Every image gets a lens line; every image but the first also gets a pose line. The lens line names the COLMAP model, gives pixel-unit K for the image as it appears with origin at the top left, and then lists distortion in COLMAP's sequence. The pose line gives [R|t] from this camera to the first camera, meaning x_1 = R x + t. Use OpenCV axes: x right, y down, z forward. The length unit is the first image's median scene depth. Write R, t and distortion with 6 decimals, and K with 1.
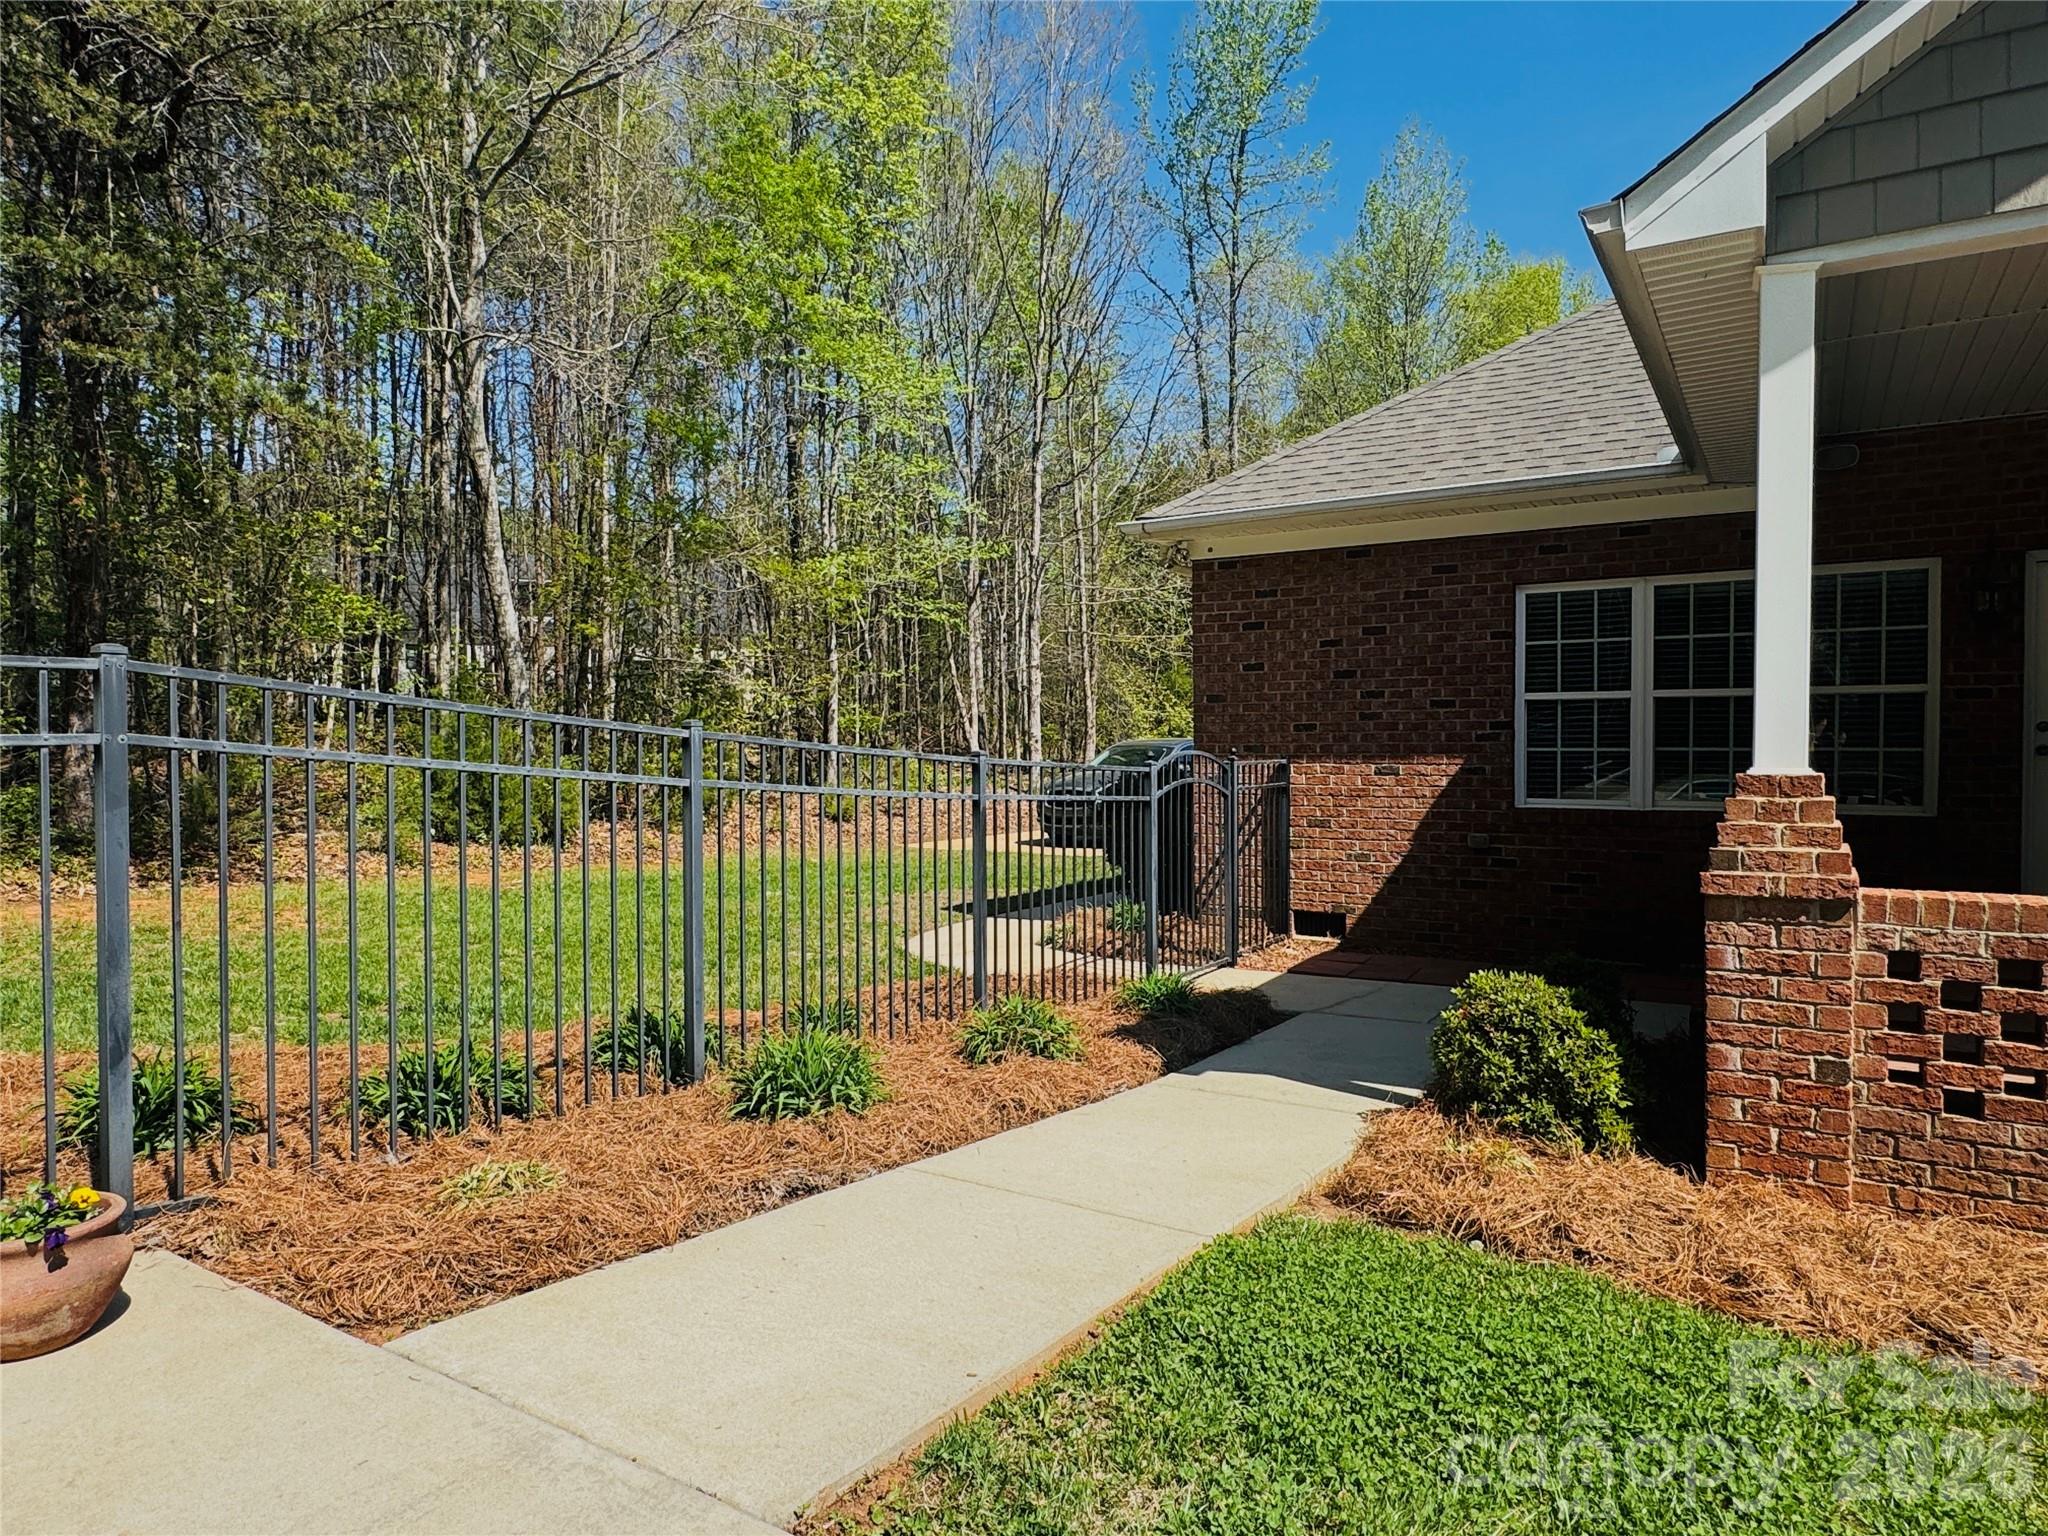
lens RADIAL K [[1243.0, 0, 1019.3], [0, 1243.0, 767.8], [0, 0, 1]] dist [-0.006910, -0.004086]
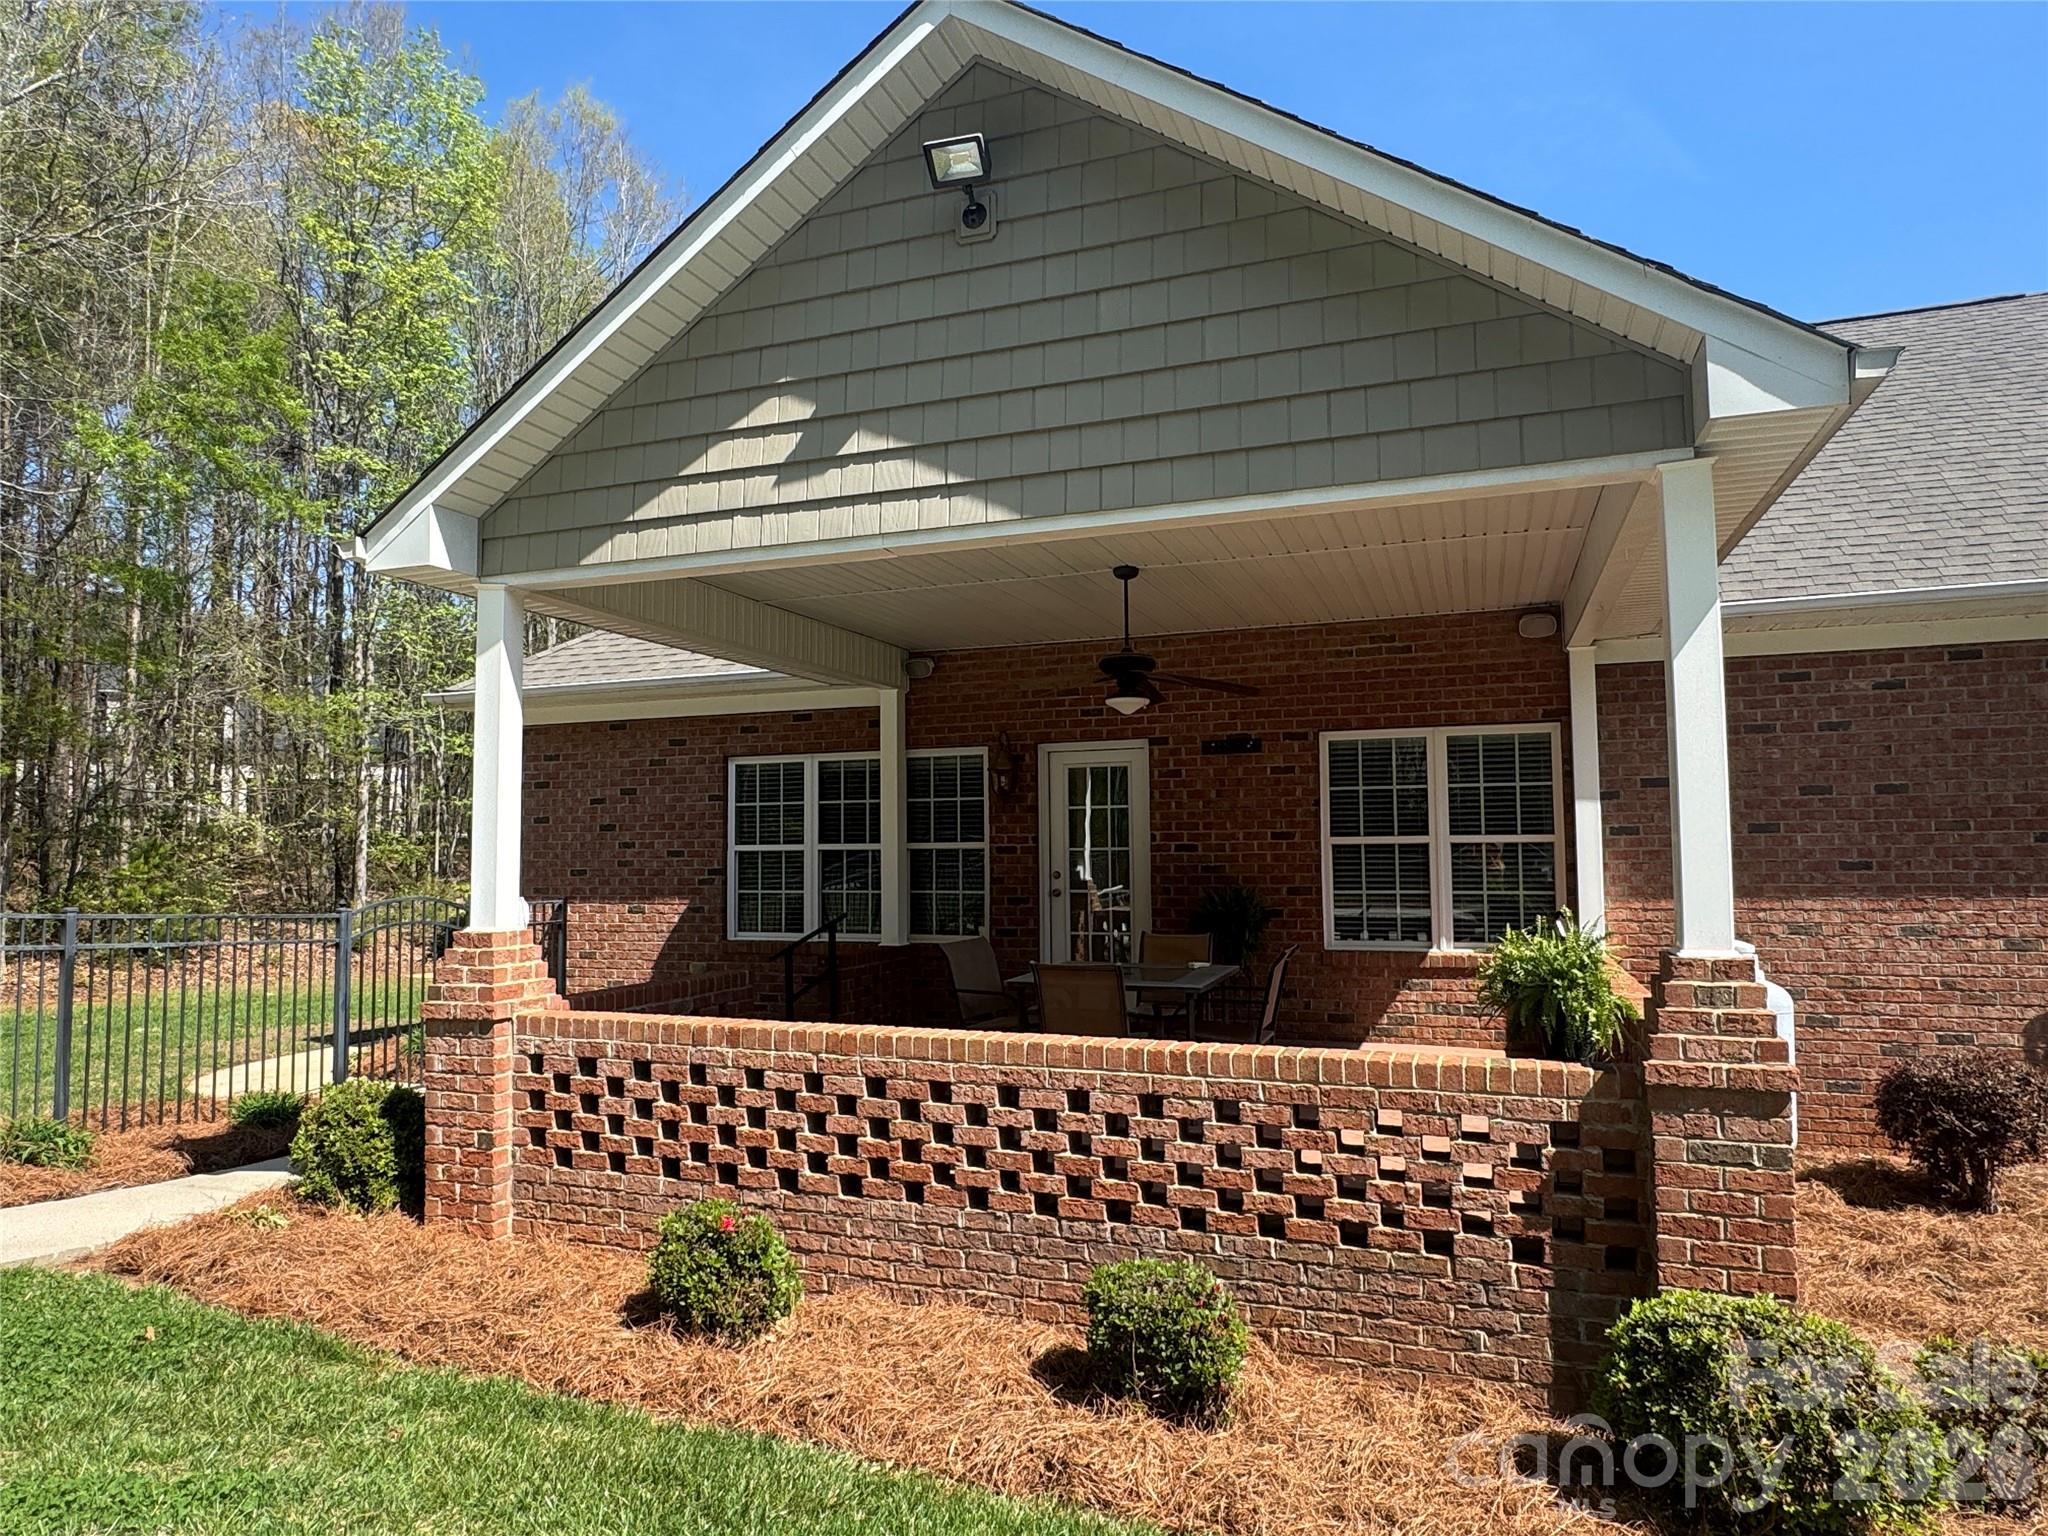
lens RADIAL K [[1243.0, 0, 1028.2], [0, 1243.0, 767.1], [0, 0, 1]] dist [-0.006910, -0.004086]
pose [[0.975923, 0.010435, 0.217864, 0.489773], [0.010041, 0.995647, -0.092665, -0.024142], [-0.217882, 0.092622, 0.971570, -0.296728]]
